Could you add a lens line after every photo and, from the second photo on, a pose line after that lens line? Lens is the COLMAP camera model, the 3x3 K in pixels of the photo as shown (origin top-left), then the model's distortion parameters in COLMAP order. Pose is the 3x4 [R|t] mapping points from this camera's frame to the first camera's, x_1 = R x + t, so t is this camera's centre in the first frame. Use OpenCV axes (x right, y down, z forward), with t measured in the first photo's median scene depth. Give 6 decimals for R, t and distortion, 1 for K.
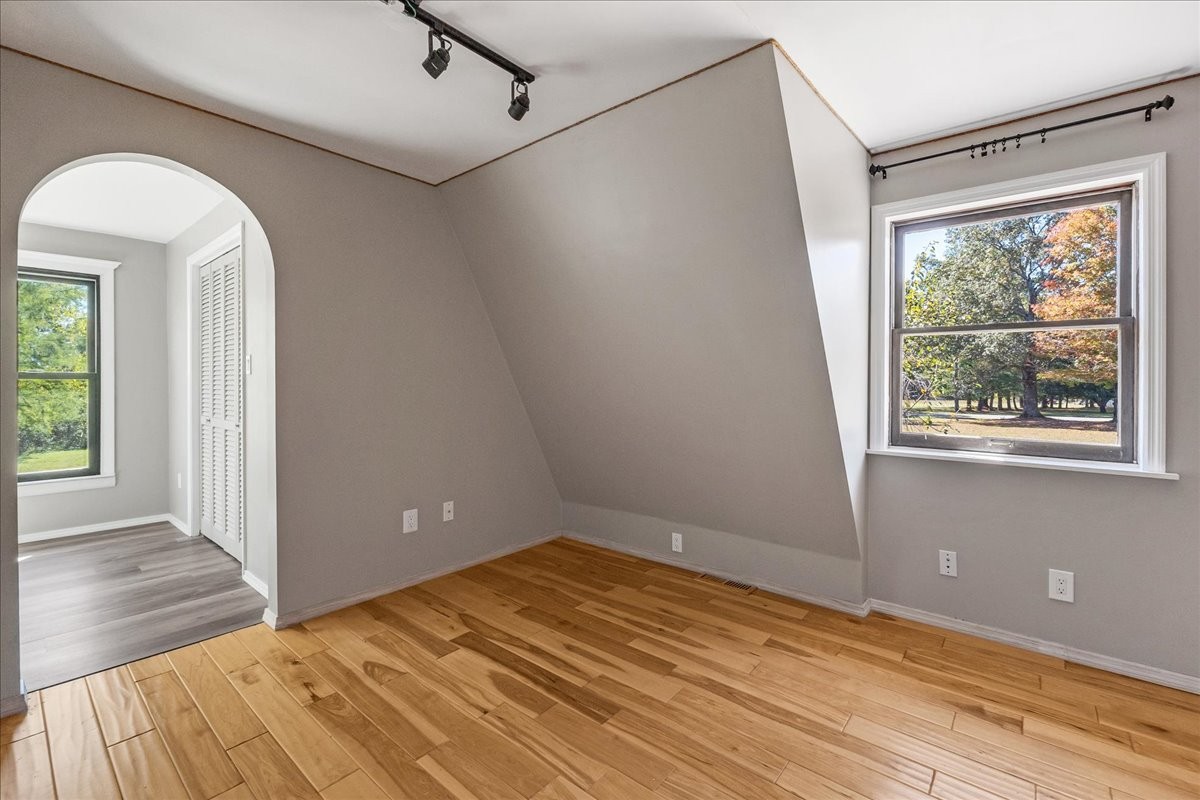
lens RADIAL K [[517.2, 0, 611.0], [0, 517.2, 391.4], [0, 0, 1]] dist [-0.003066, -0.000321]
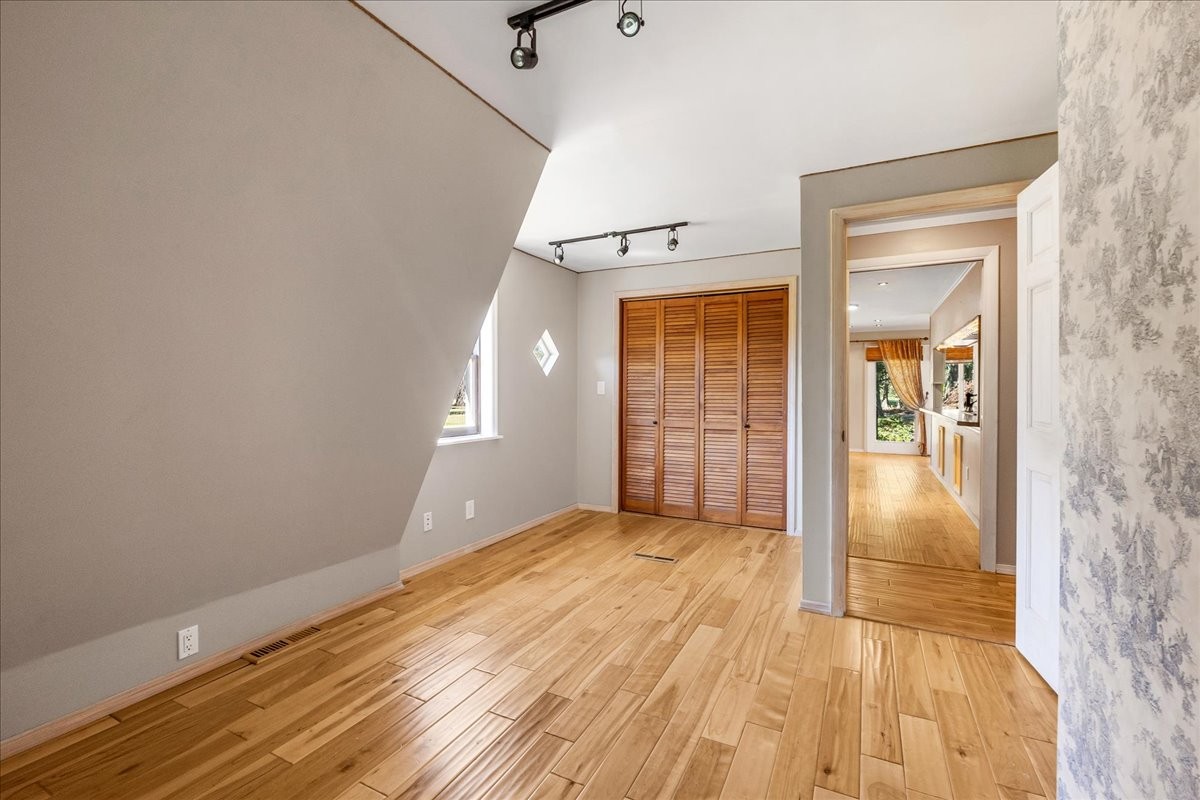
lens RADIAL K [[517.2, 0, 611.0], [0, 517.2, 391.4], [0, 0, 1]] dist [-0.003066, -0.000321]
pose [[-0.230837, -0.002690, 0.972989, -0.751482], [0.011686, 0.999916, 0.005537, -0.015709], [-0.972922, 0.012649, -0.230787, 0.784956]]
